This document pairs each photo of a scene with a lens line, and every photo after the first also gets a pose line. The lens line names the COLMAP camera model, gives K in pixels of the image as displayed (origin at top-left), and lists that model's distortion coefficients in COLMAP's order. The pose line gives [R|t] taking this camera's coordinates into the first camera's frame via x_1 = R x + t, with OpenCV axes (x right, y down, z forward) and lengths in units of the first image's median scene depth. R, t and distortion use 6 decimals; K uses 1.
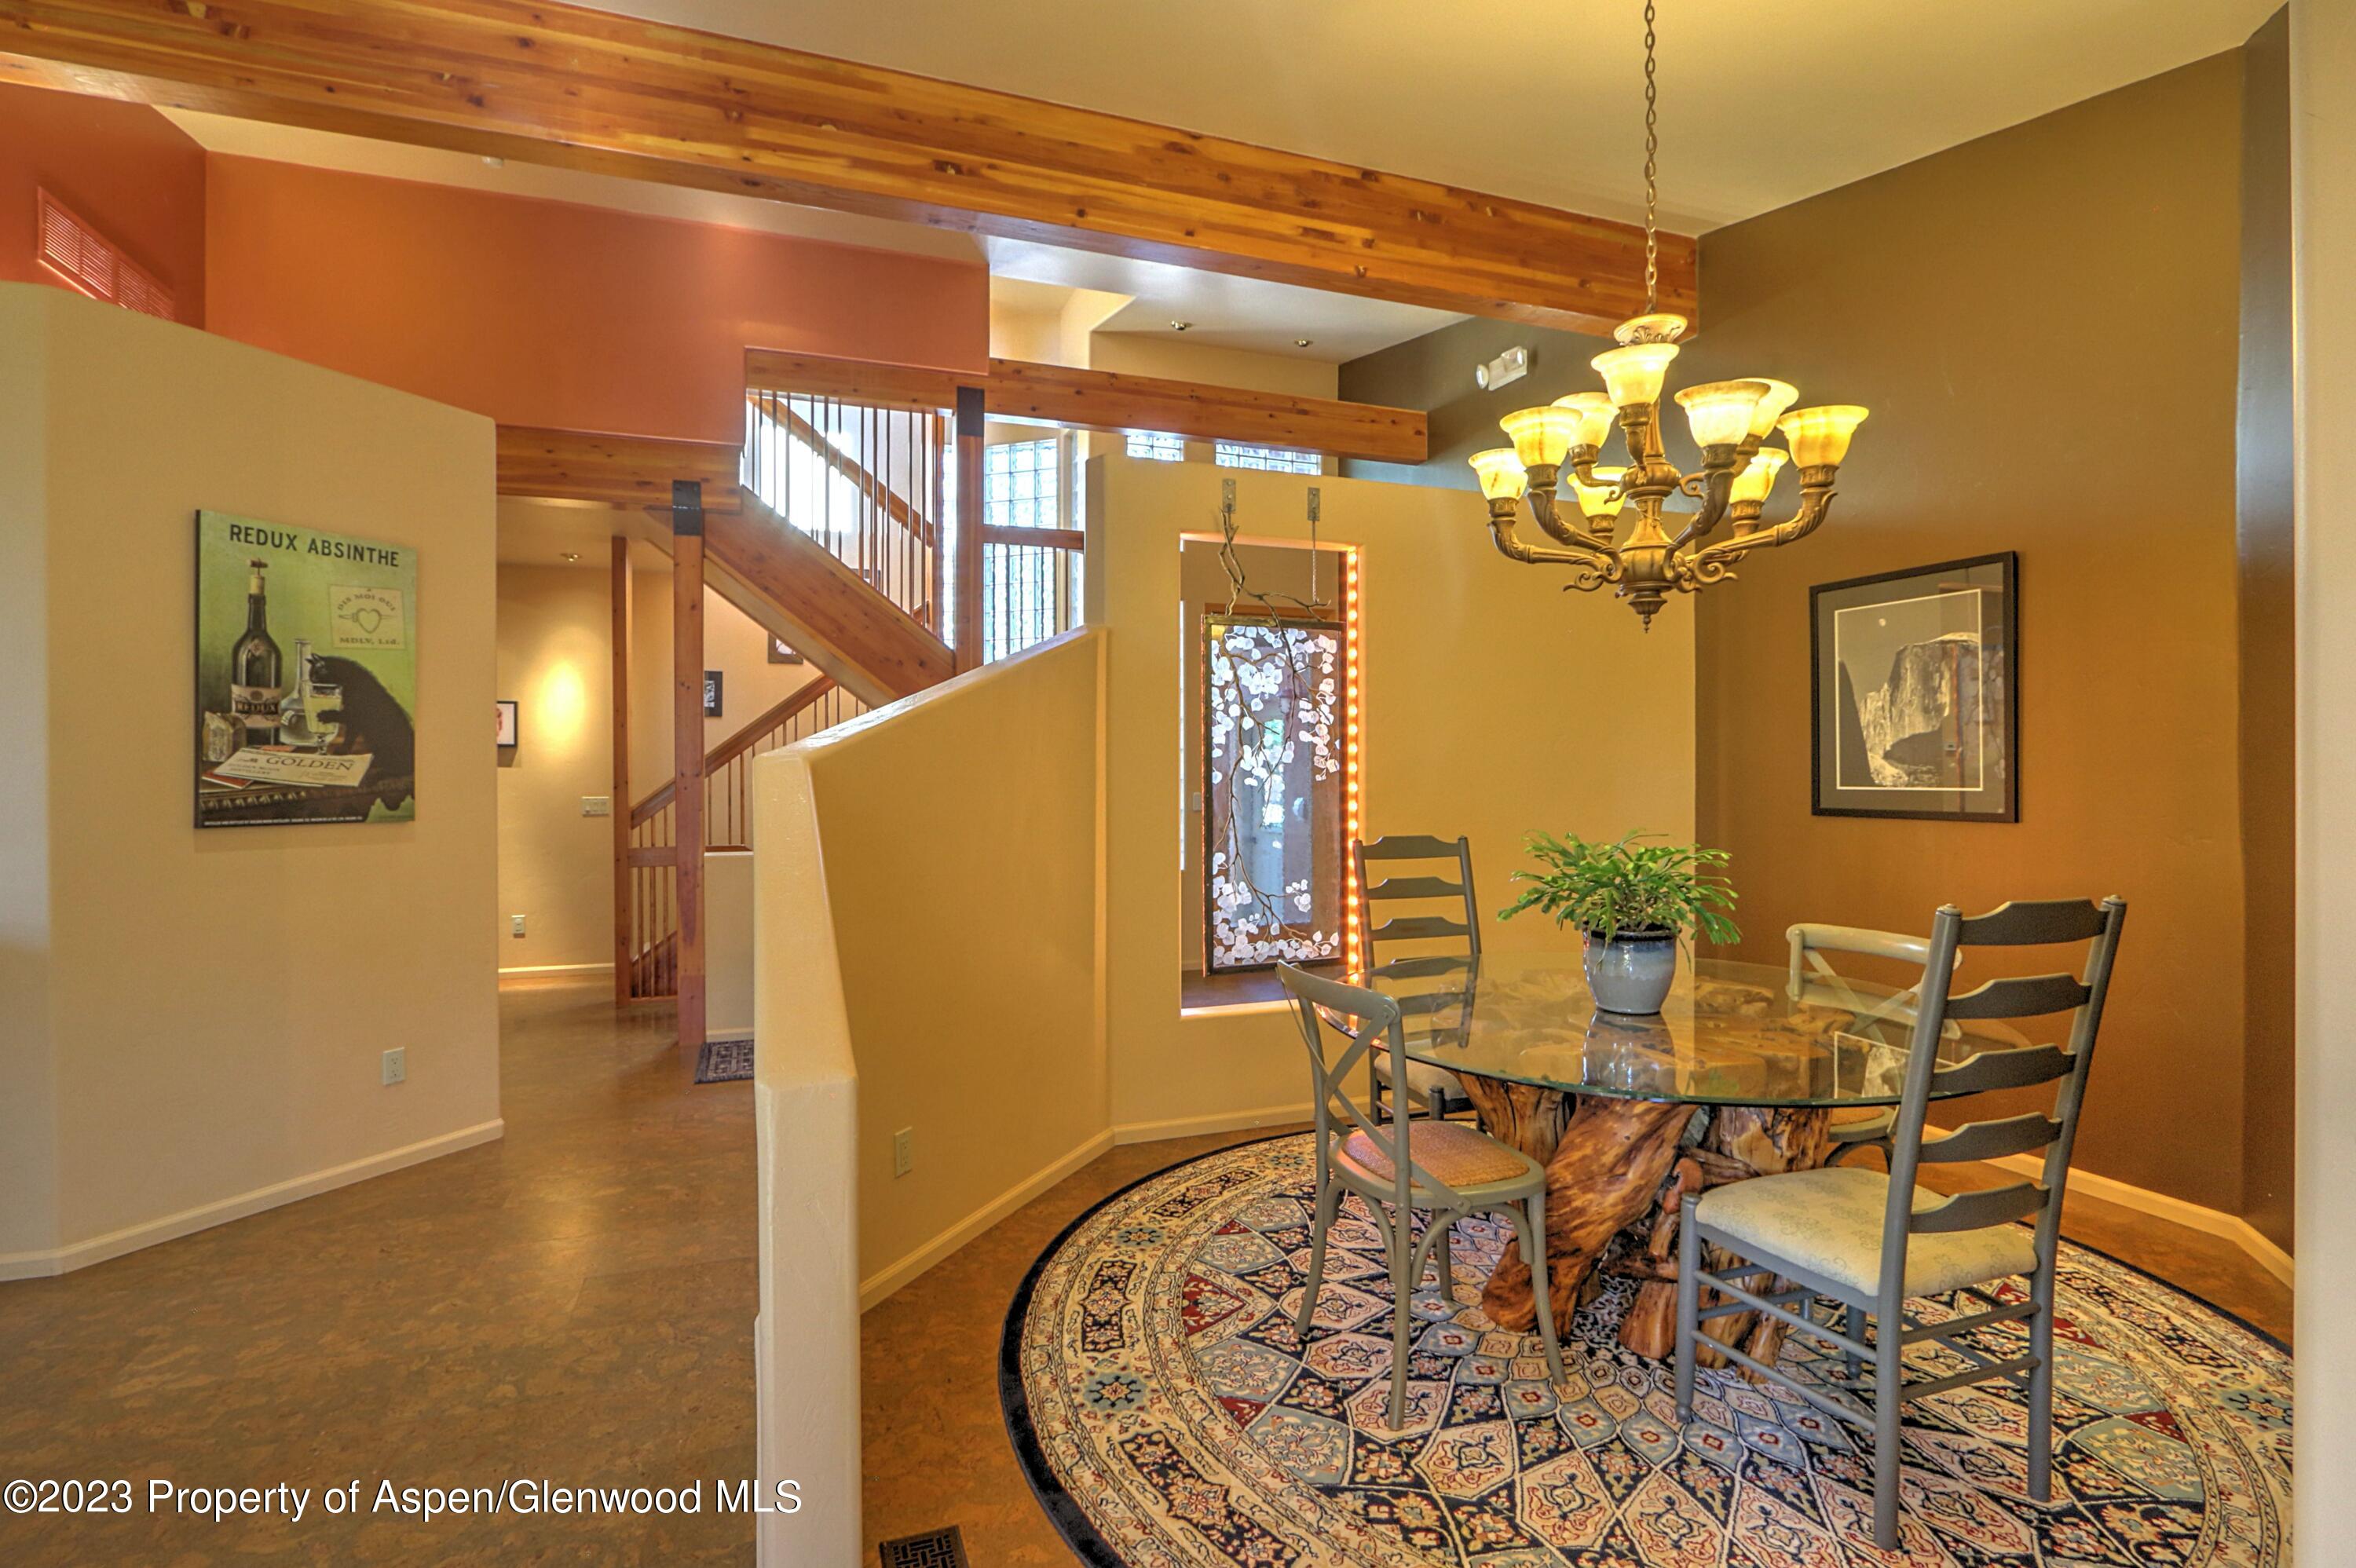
lens RADIAL K [[1096.1, 0, 1154.6], [0, 1096.1, 773.3], [0, 0, 1]] dist [-0.019334, 0.002207]
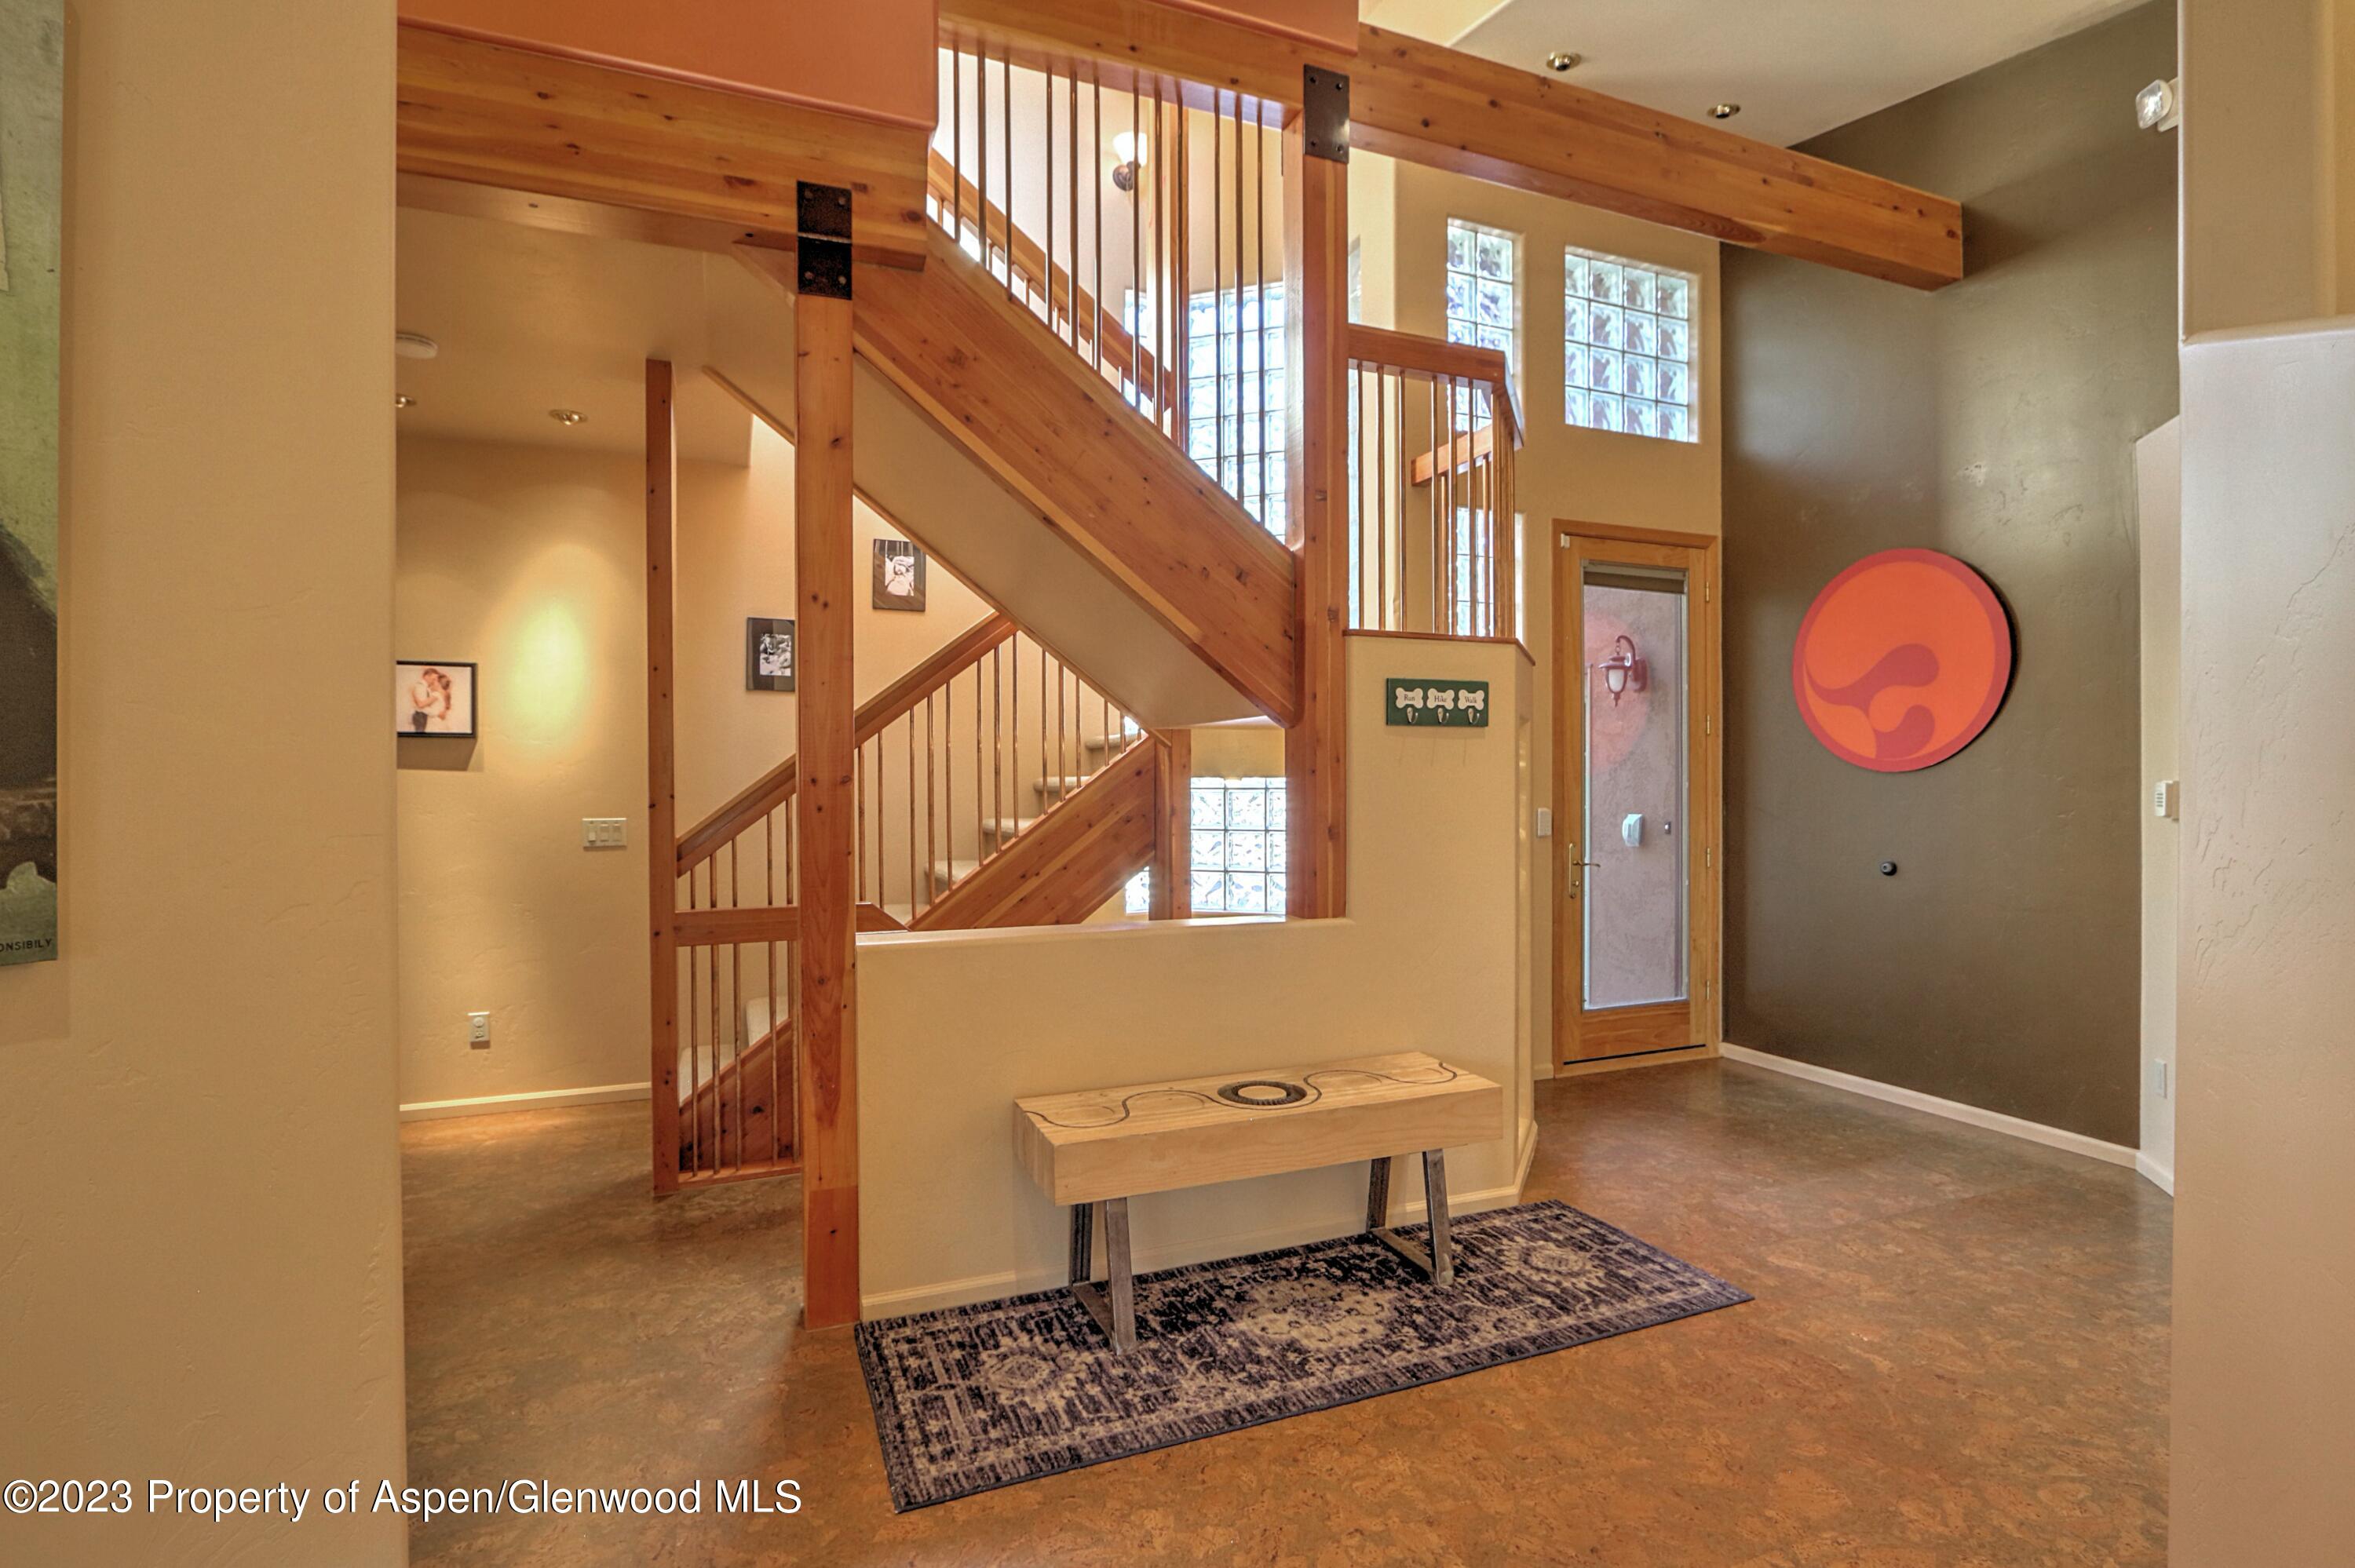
lens RADIAL K [[1095.6, 0, 1161.5], [0, 1095.6, 782.7], [0, 0, 1]] dist [-0.019334, 0.002207]
pose [[0.999579, -0.001042, 0.029003, -0.265998], [0.000992, 0.999998, 0.001728, 0.000394], [-0.029005, -0.001698, 0.999578, 0.460804]]
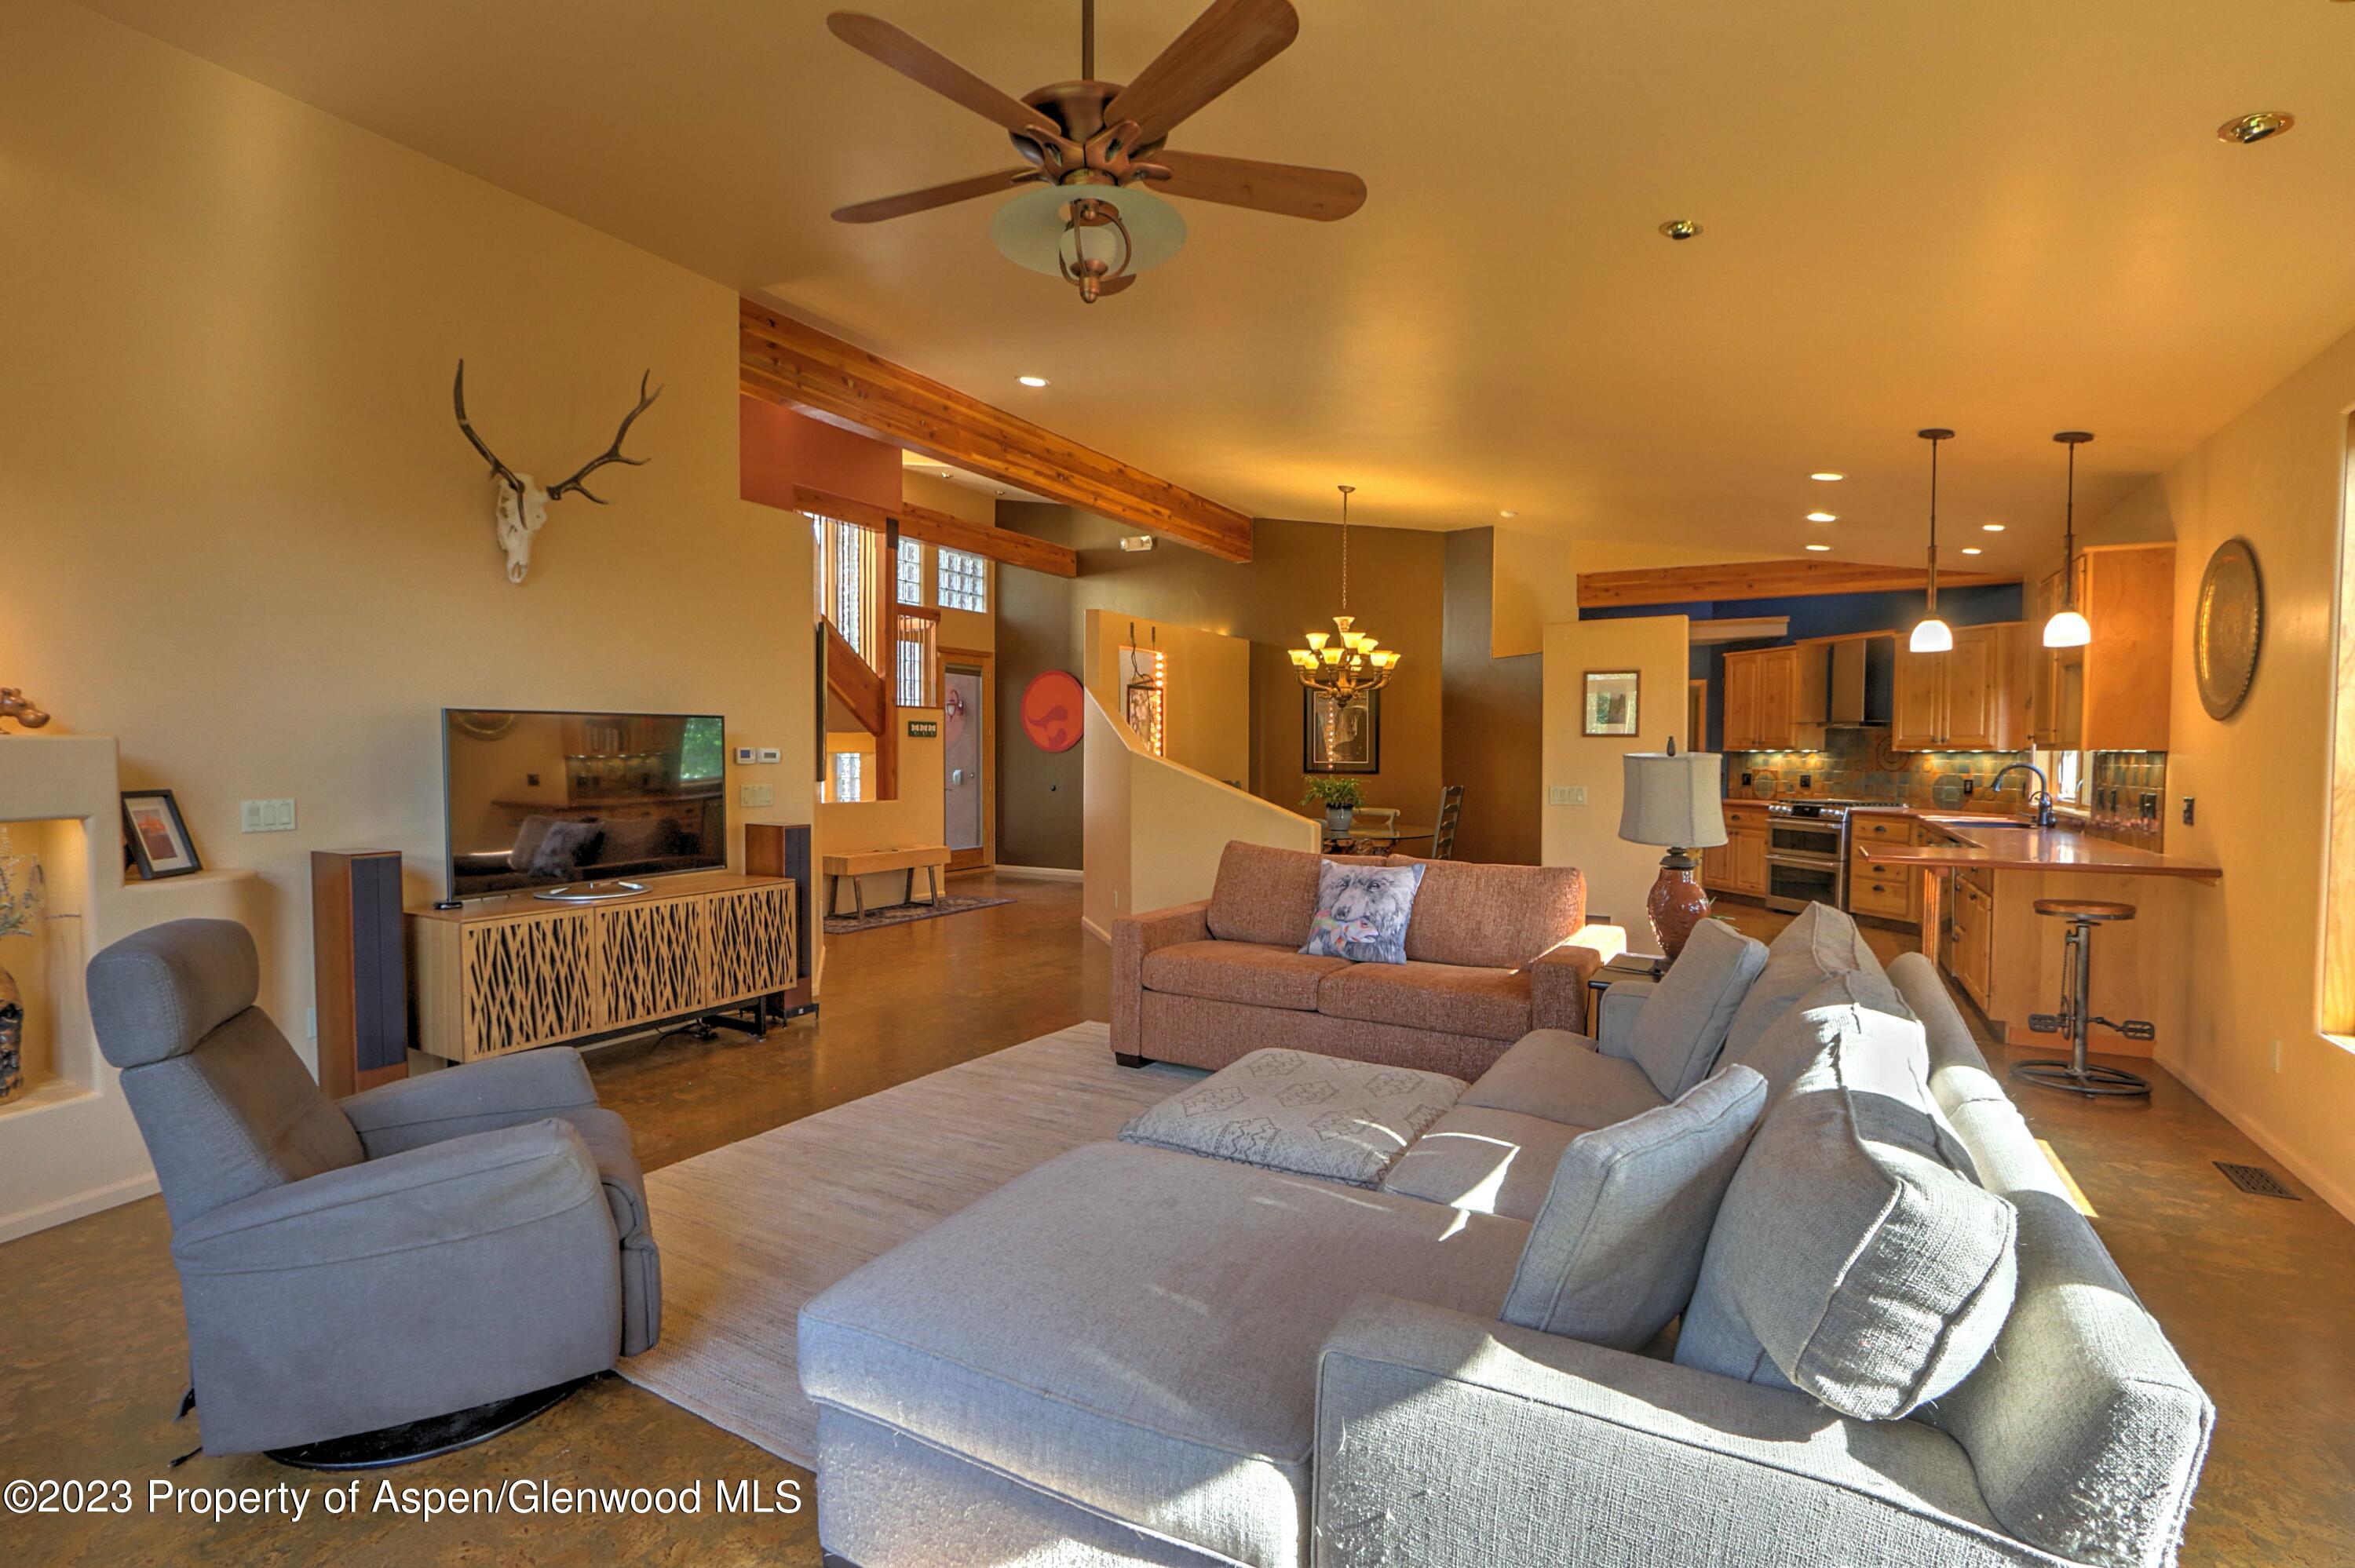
lens RADIAL K [[1095.6, 0, 1157.8], [0, 1095.6, 787.4], [0, 0, 1]] dist [-0.019334, 0.002207]
pose [[0.765794, -0.015749, 0.642894, -0.918758], [-0.003042, 0.999600, 0.028111, 0.001995], [-0.643079, -0.023483, 0.765439, -0.512561]]
